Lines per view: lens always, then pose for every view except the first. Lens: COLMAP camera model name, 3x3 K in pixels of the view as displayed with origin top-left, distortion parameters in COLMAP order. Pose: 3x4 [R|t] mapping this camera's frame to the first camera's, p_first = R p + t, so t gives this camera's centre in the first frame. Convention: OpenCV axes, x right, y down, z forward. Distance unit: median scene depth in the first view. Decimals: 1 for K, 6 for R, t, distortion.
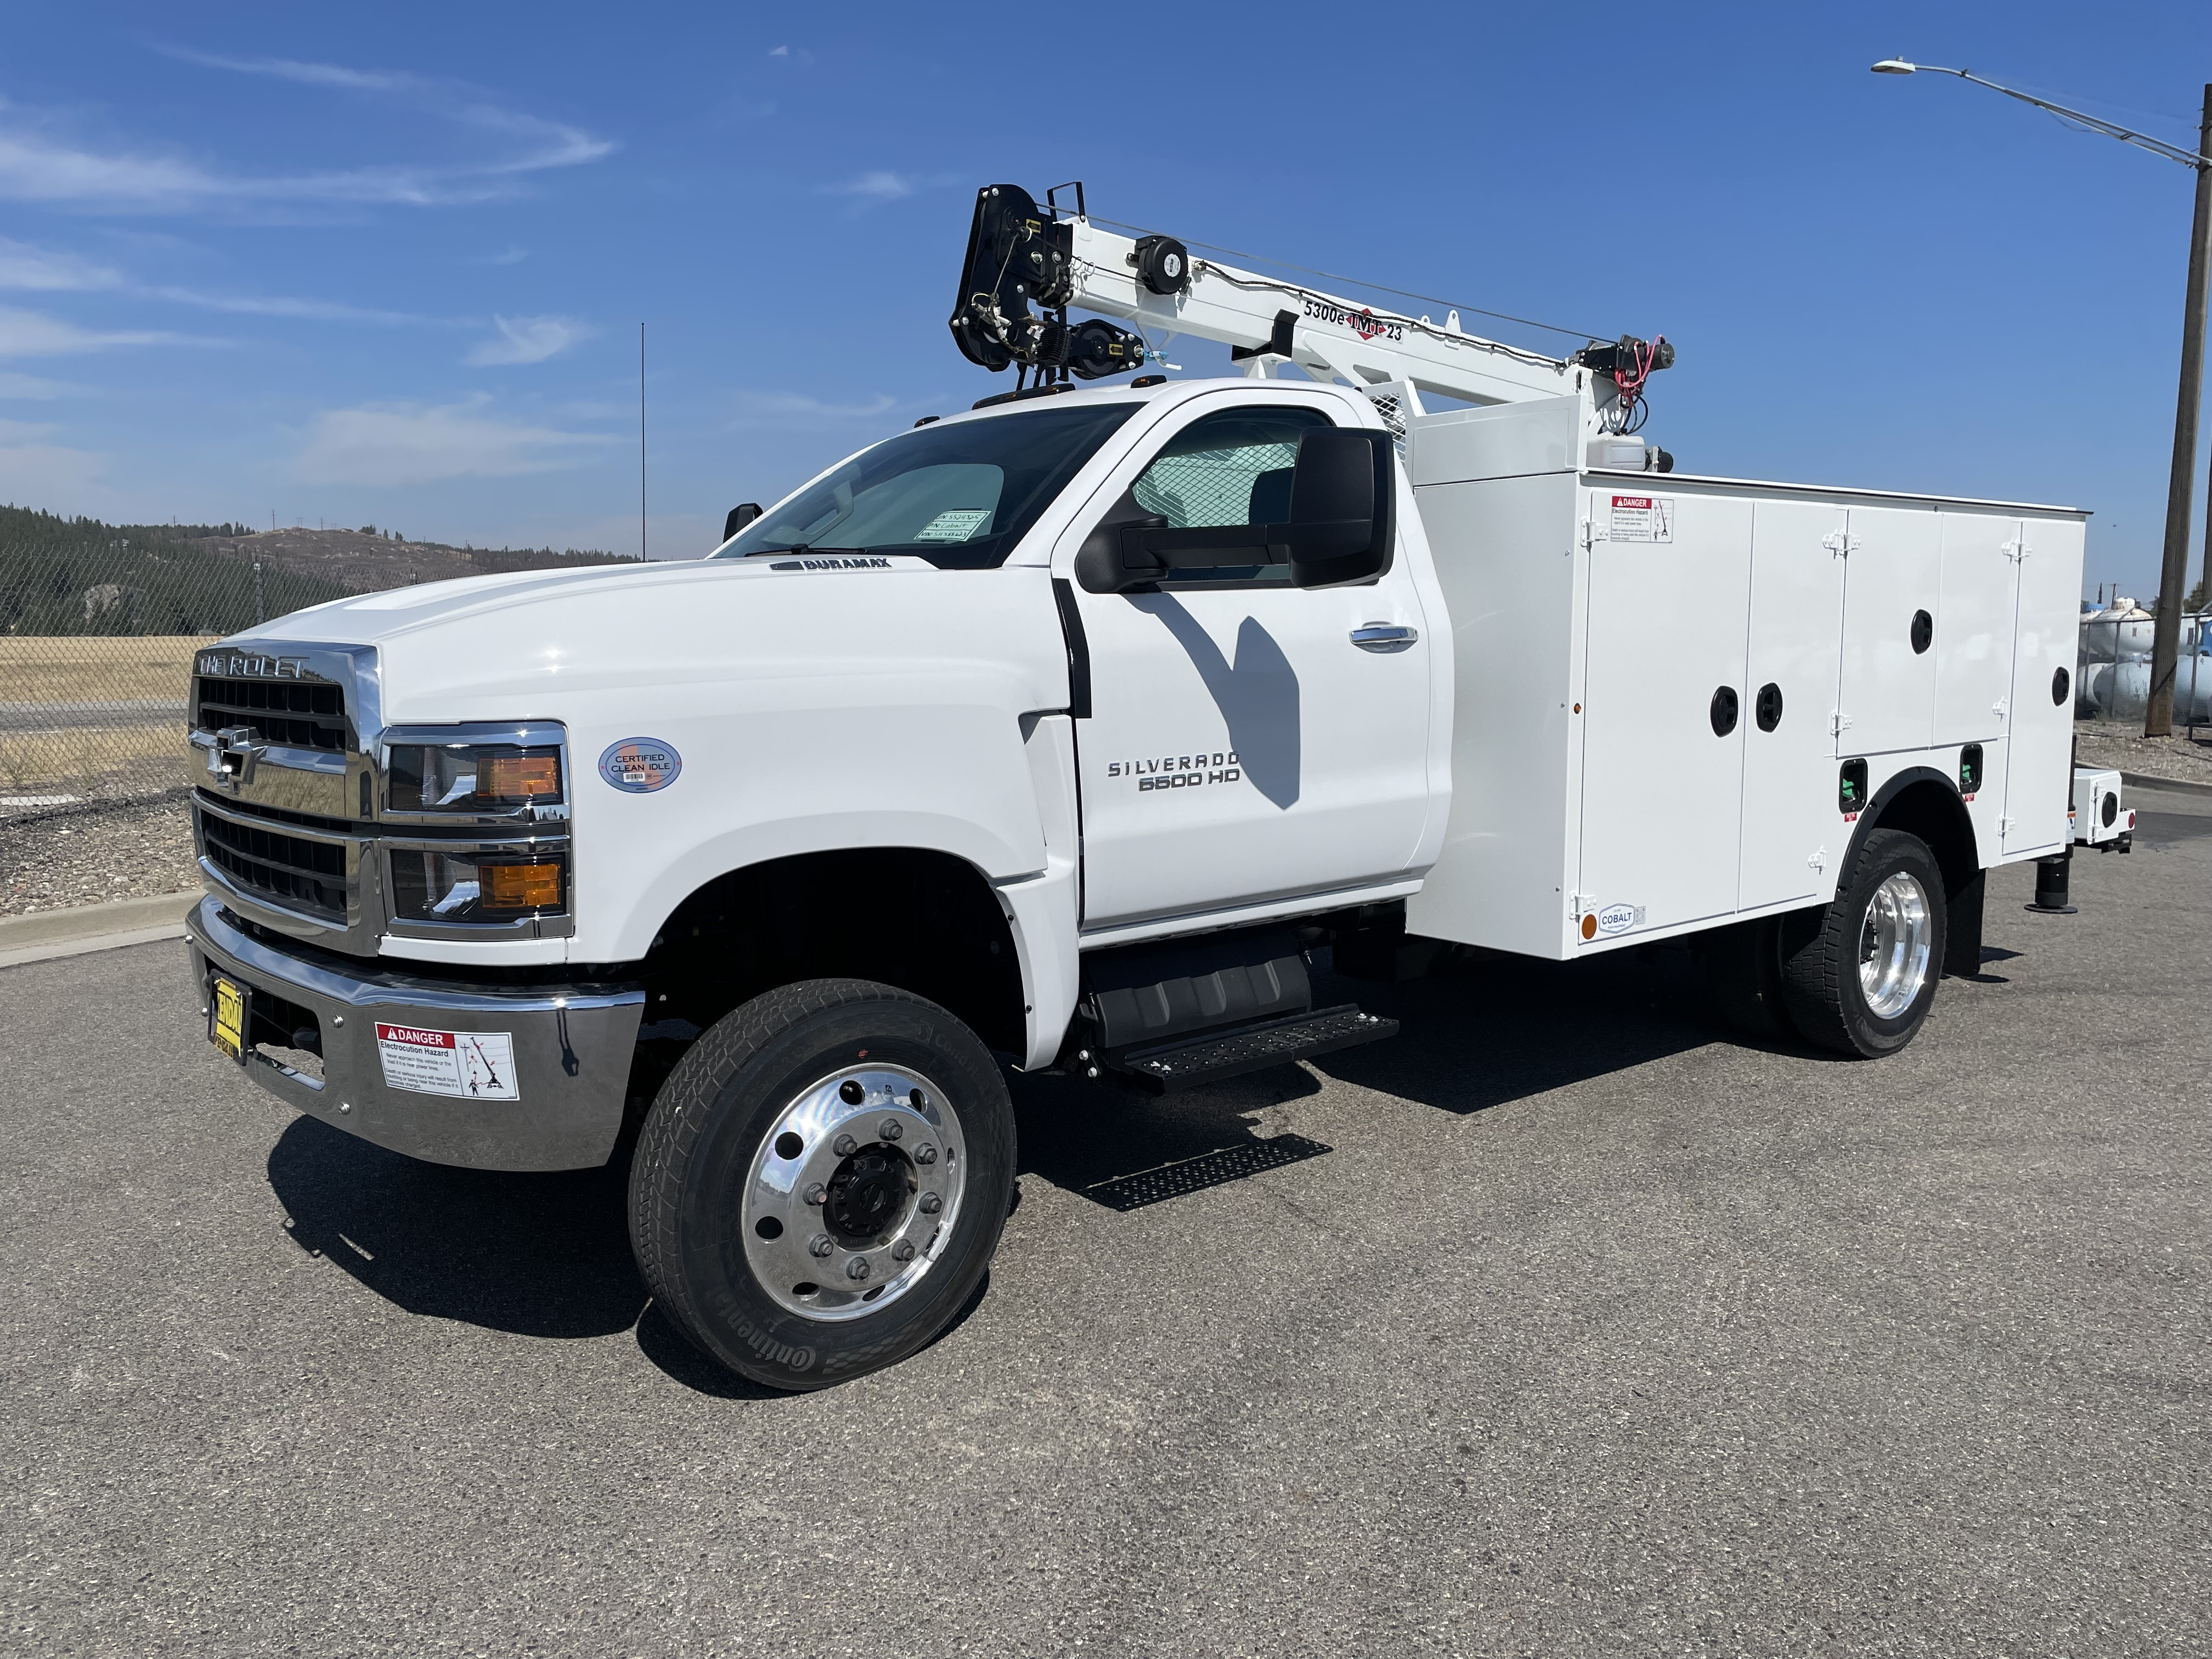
lens RADIAL K [[1665.4, 0, 1091.4], [0, 1665.4, 821.6], [0, 0, 1]] dist [0.087261, -0.109695]
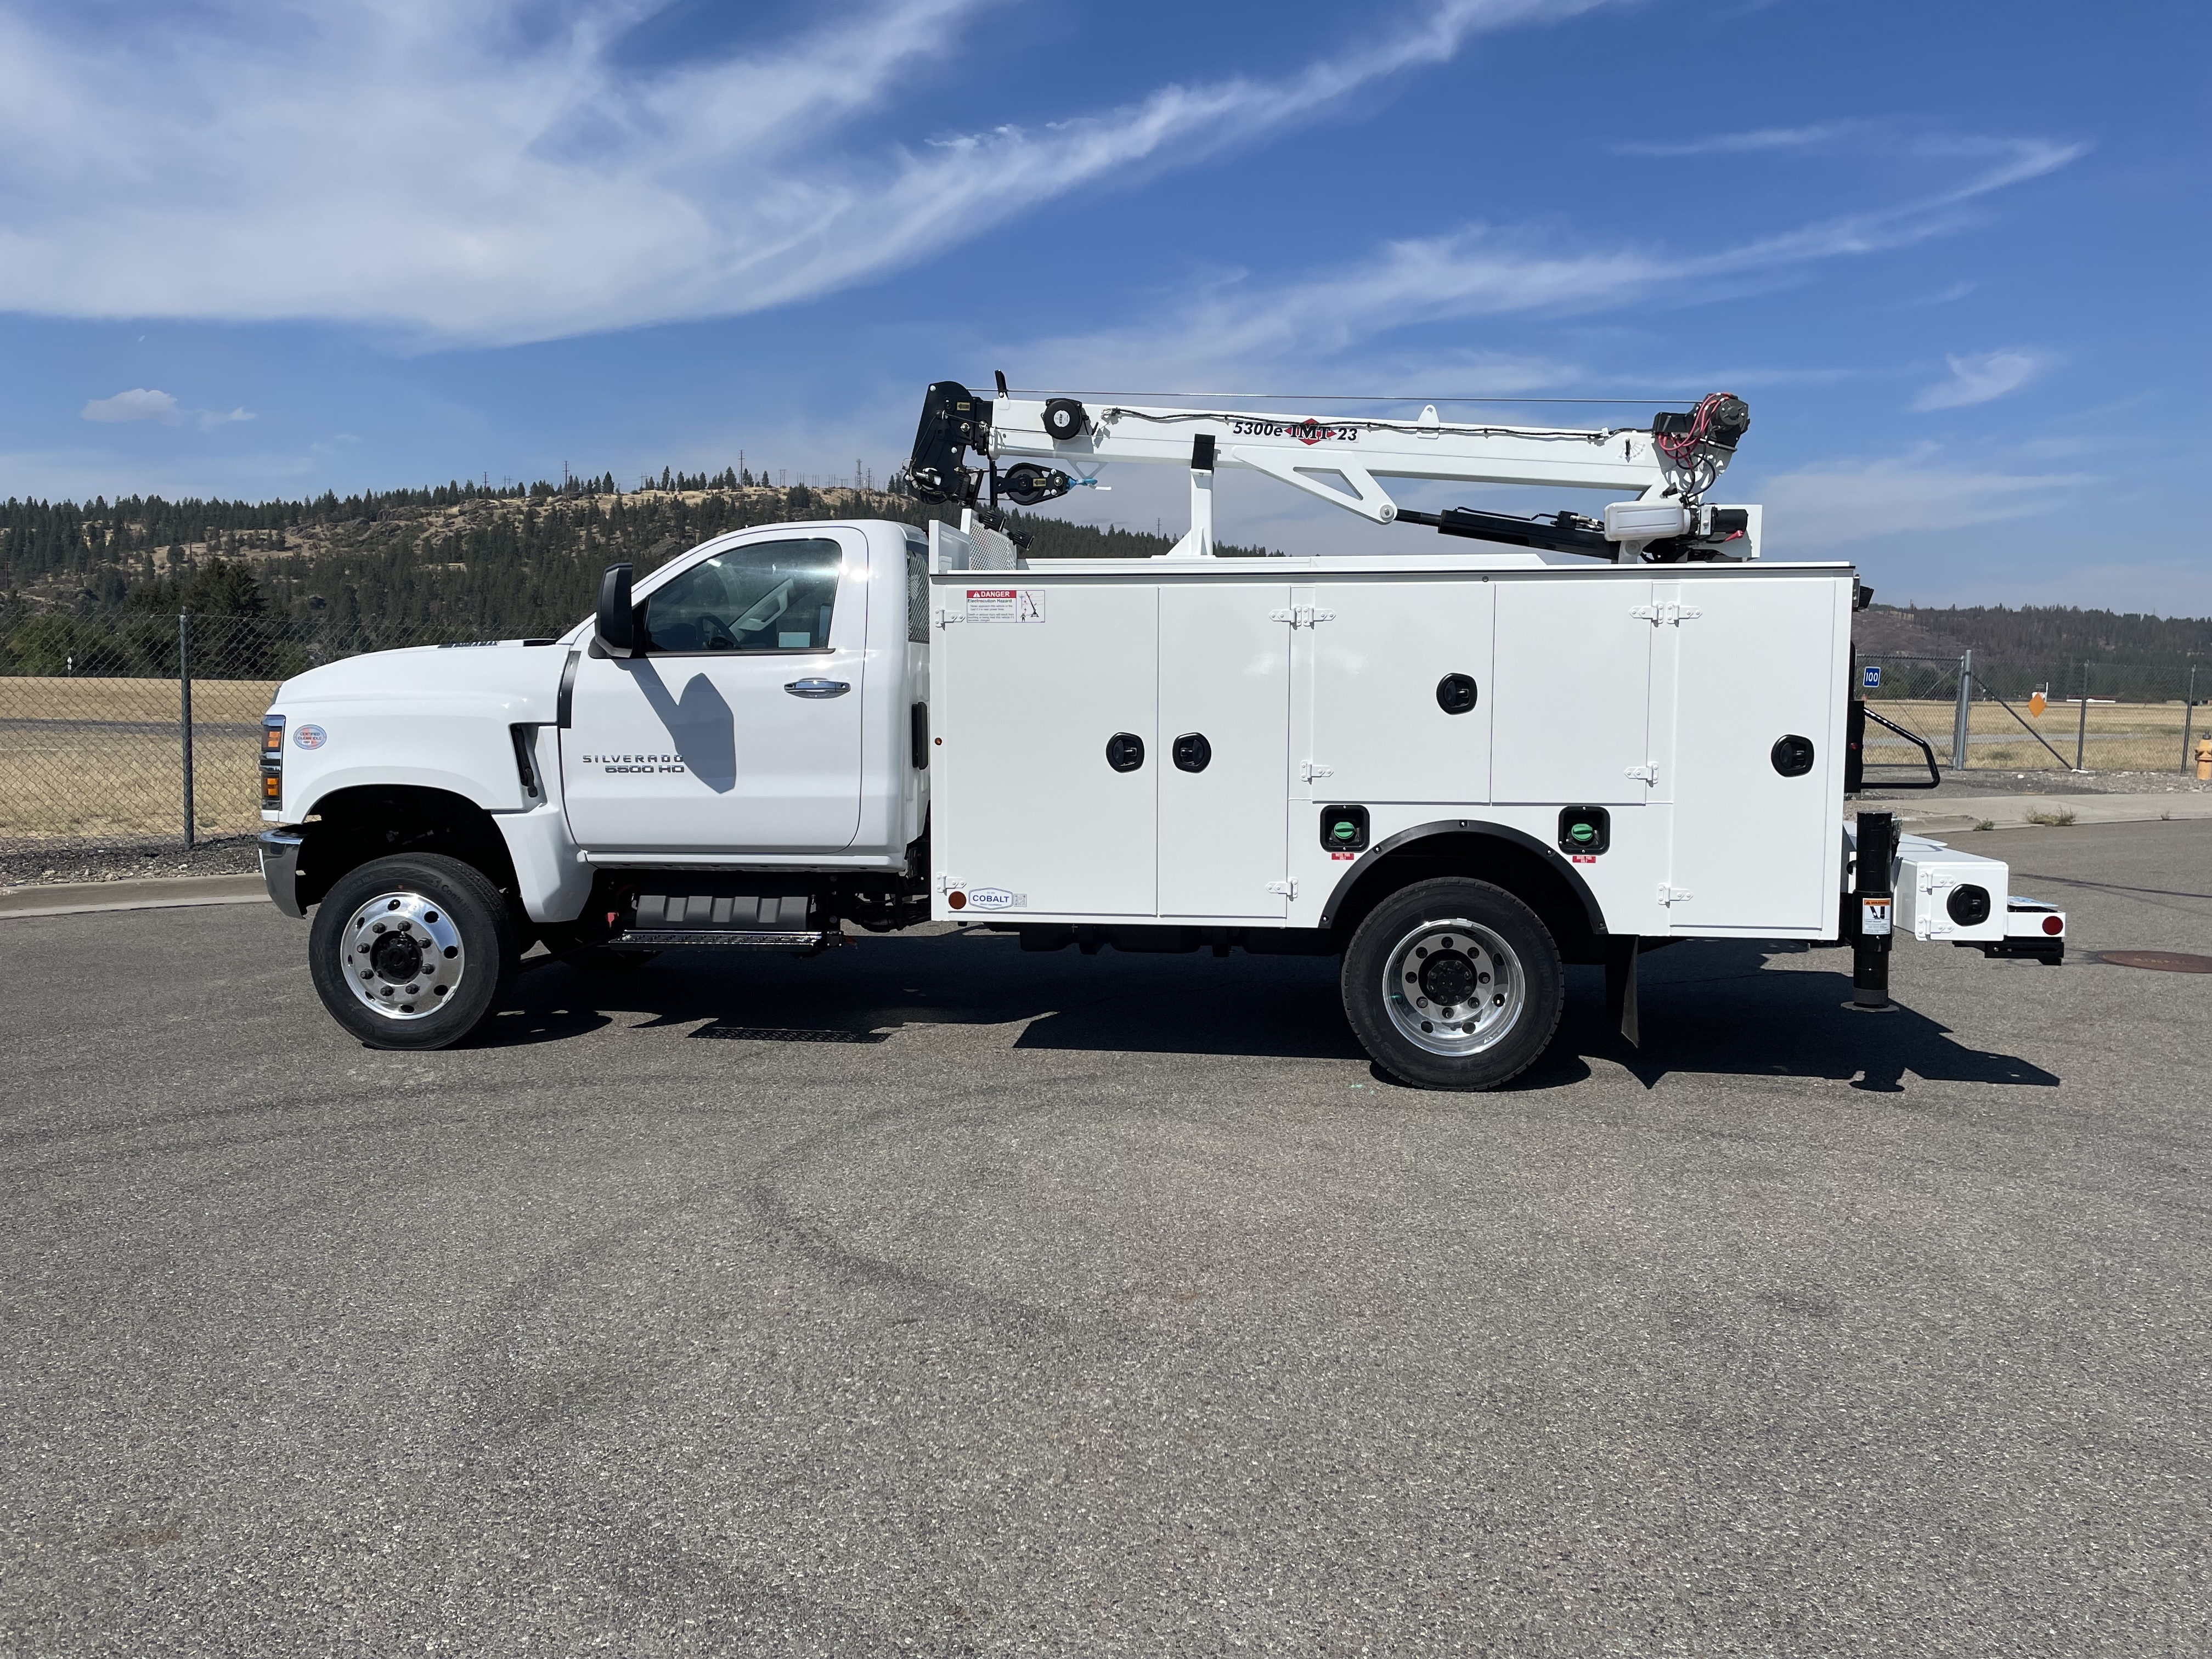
lens RADIAL K [[1661.8, 0, 1098.6], [0, 1661.8, 833.7], [0, 0, 1]] dist [0.088494, -0.109714]
pose [[0.697478, 0.071489, -0.713031, 1.336198], [-0.092198, 0.995694, 0.009643, -0.015777], [0.710650, 0.059014, 0.701066, 0.118671]]
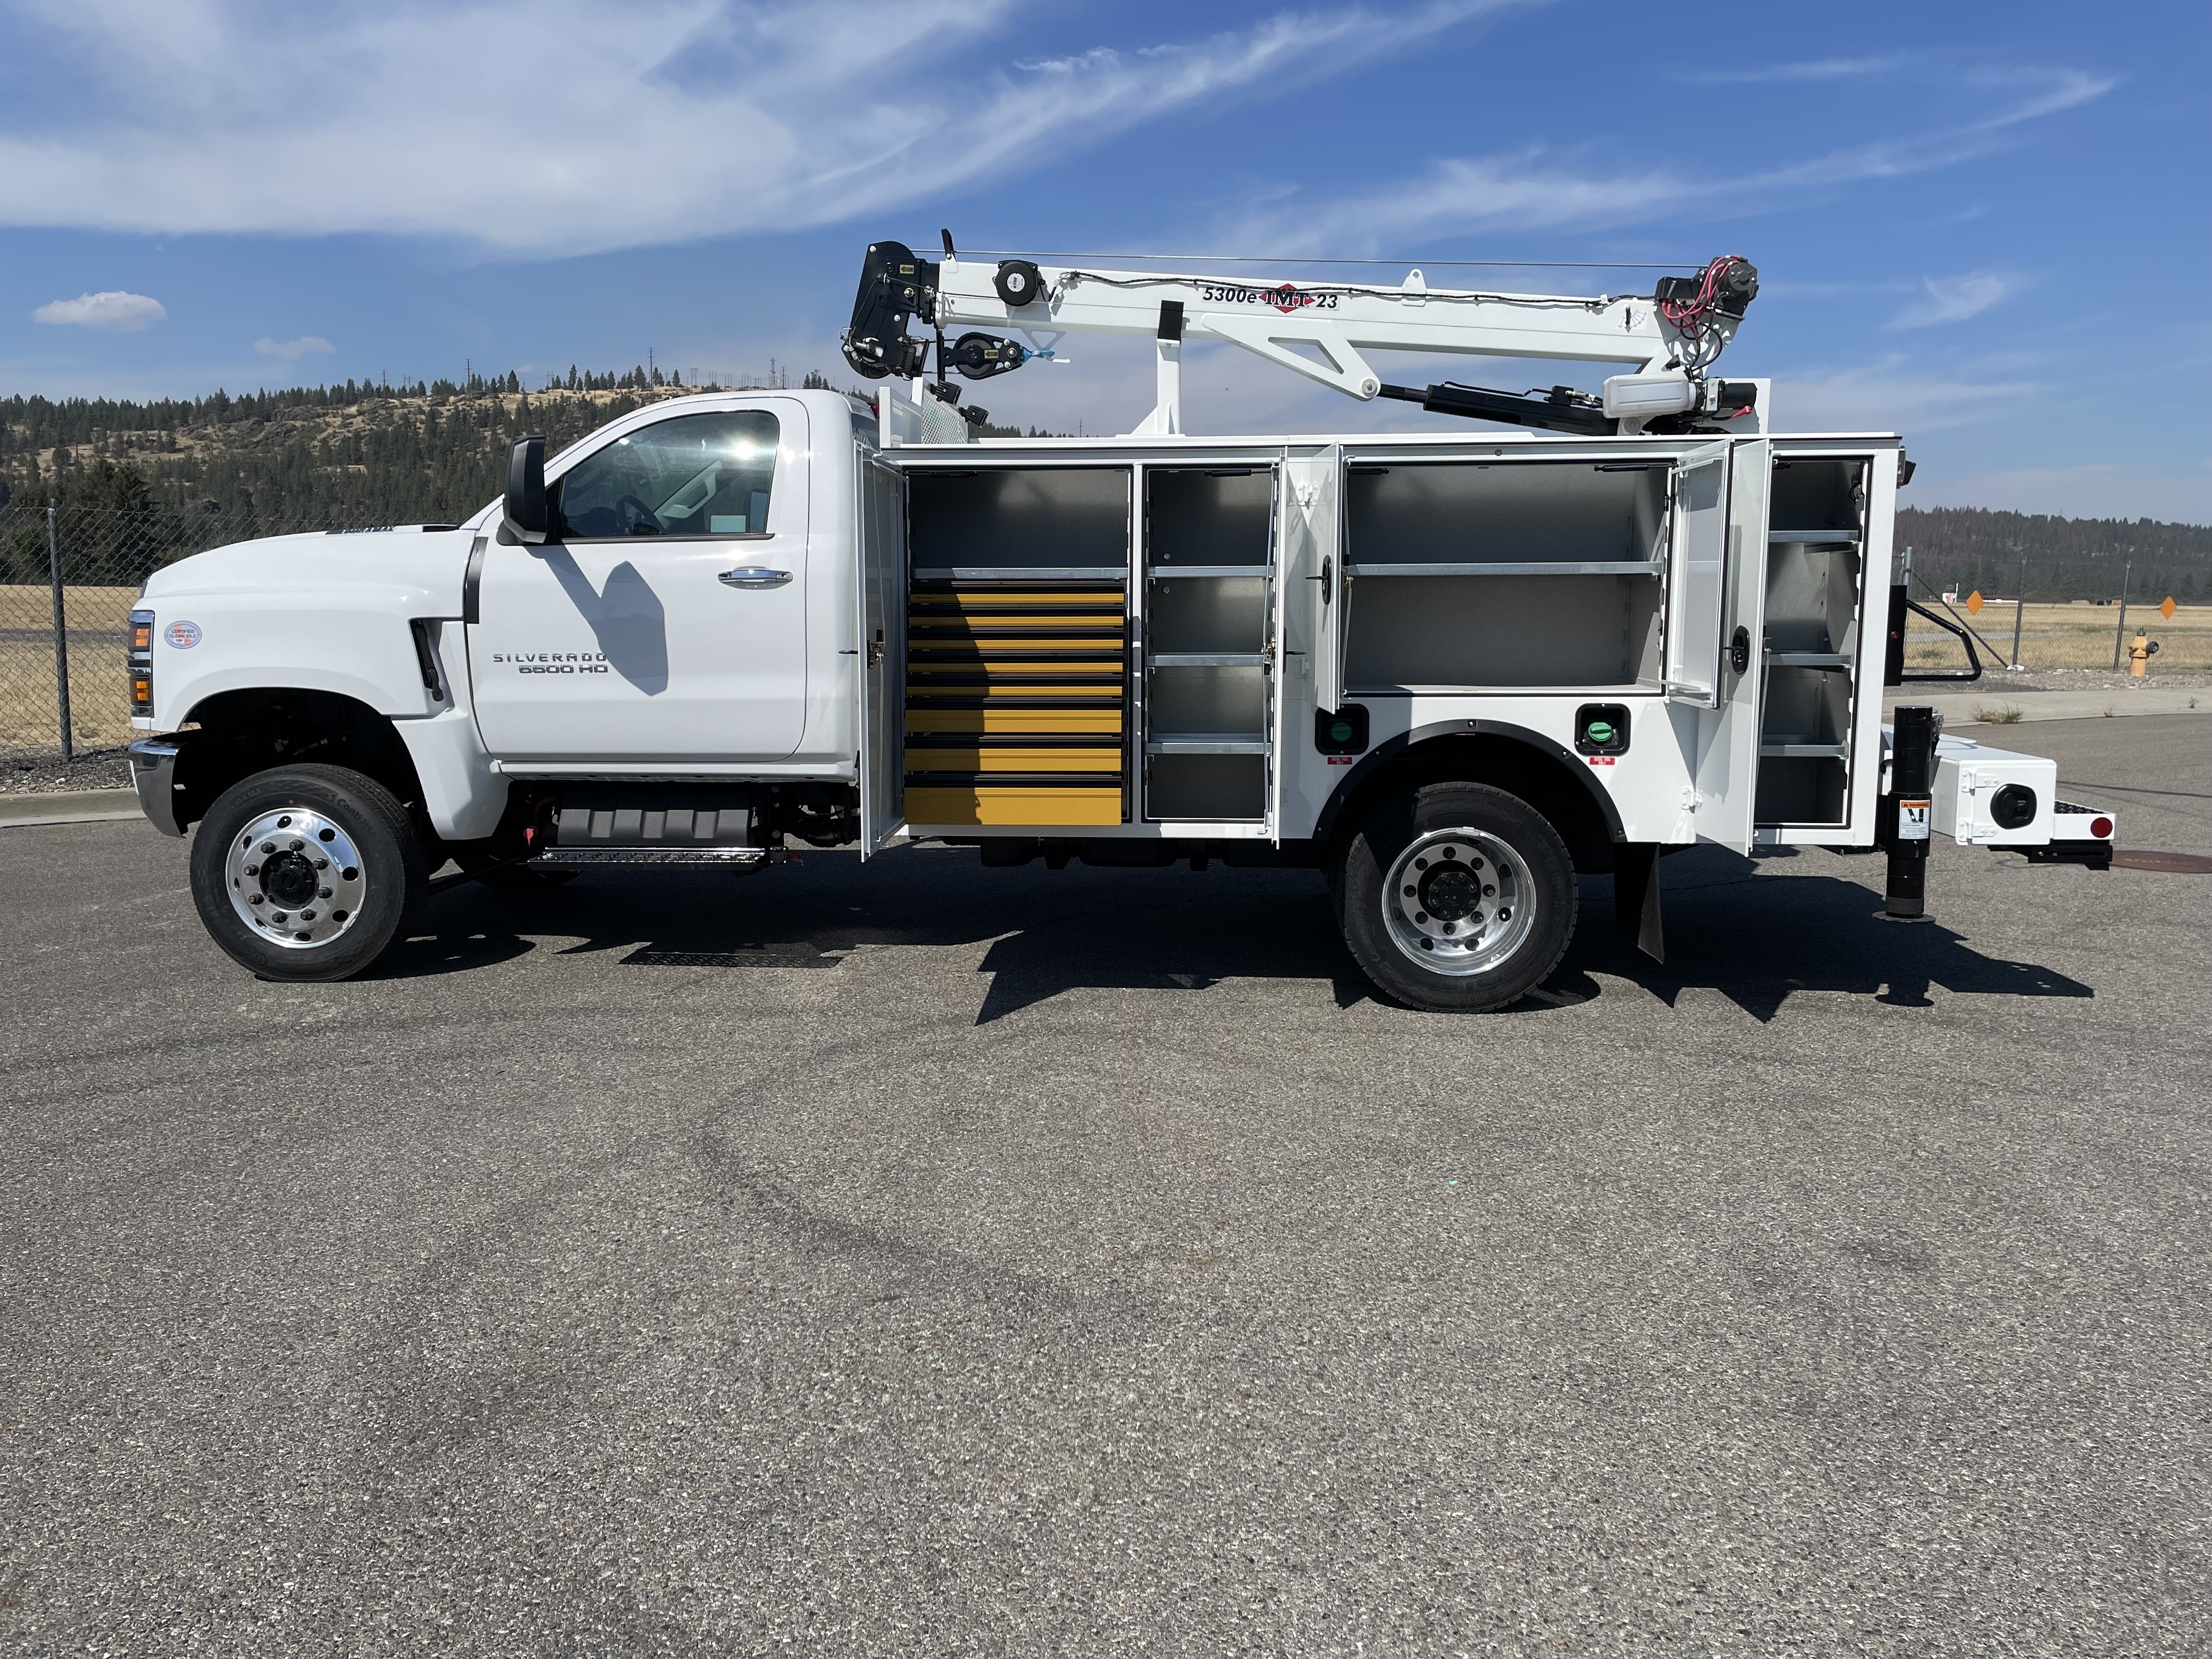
lens RADIAL K [[1665.4, 0, 1091.4], [0, 1665.4, 821.6], [0, 0, 1]] dist [0.087261, -0.109695]
pose [[0.726883, 0.099338, -0.679539, 1.226658], [-0.085167, 0.994884, 0.054336, -0.009283], [0.681460, 0.018379, 0.731624, 0.175965]]
